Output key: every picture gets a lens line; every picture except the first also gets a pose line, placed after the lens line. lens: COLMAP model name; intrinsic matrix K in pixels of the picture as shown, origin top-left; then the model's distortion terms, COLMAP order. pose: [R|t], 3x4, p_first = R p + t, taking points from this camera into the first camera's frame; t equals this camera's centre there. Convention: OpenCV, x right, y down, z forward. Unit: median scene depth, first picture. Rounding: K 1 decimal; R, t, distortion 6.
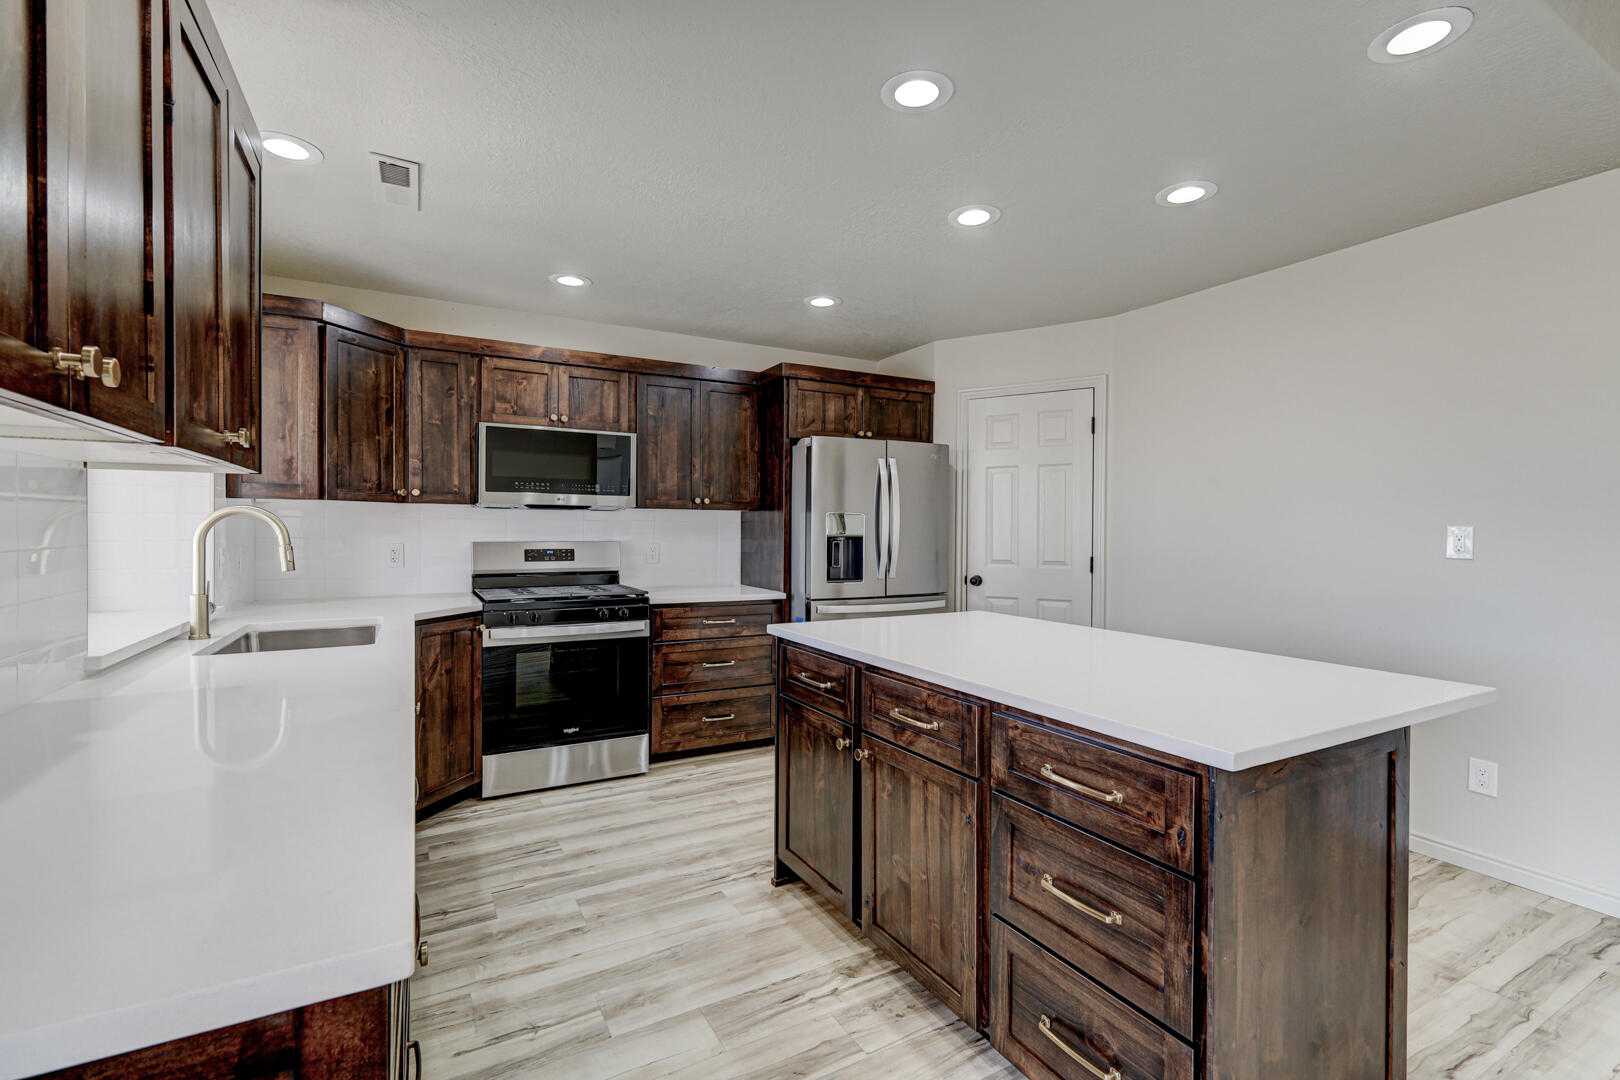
lens RADIAL K [[710.0, 0, 790.0], [0, 710.0, 534.6], [0, 0, 1]] dist [0.012605, -0.001173]
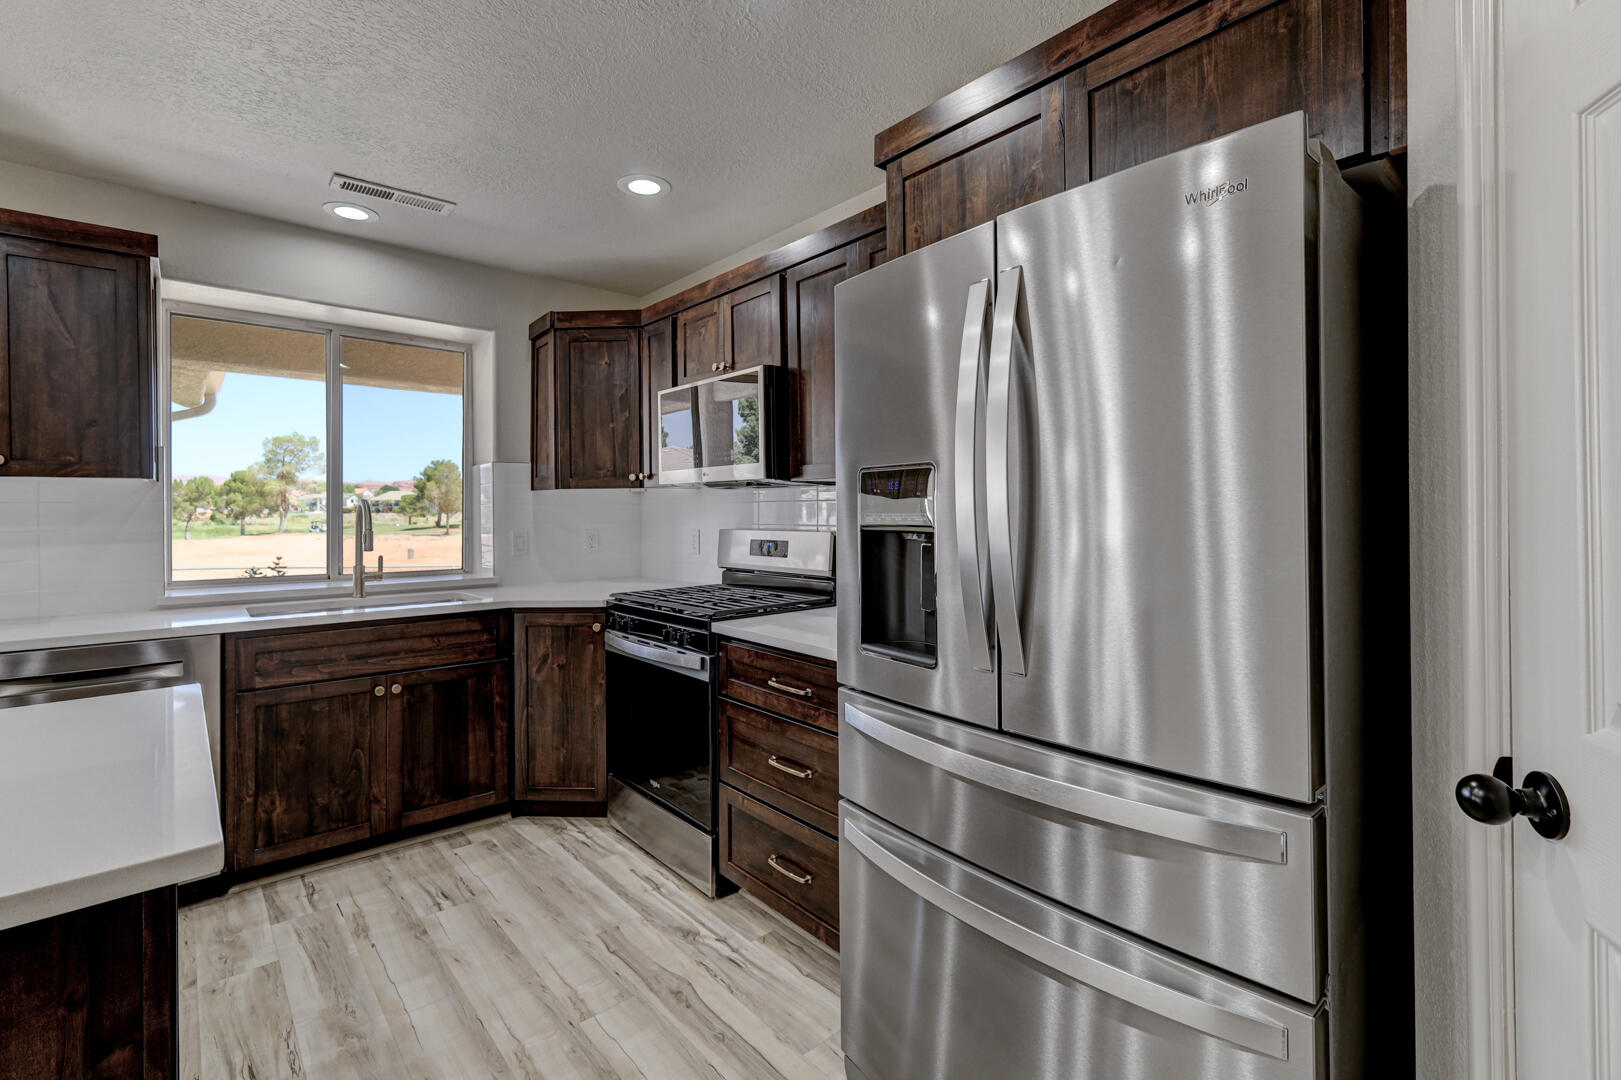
lens RADIAL K [[744.7, 0, 815.2], [0, 744.7, 506.1], [0, 0, 1]] dist [0.005364, 0.000225]
pose [[0.238379, -0.011180, -0.971108, 0.471557], [0.003319, 0.999937, -0.010698, -0.007303], [0.971167, -0.000674, 0.238401, 0.931009]]
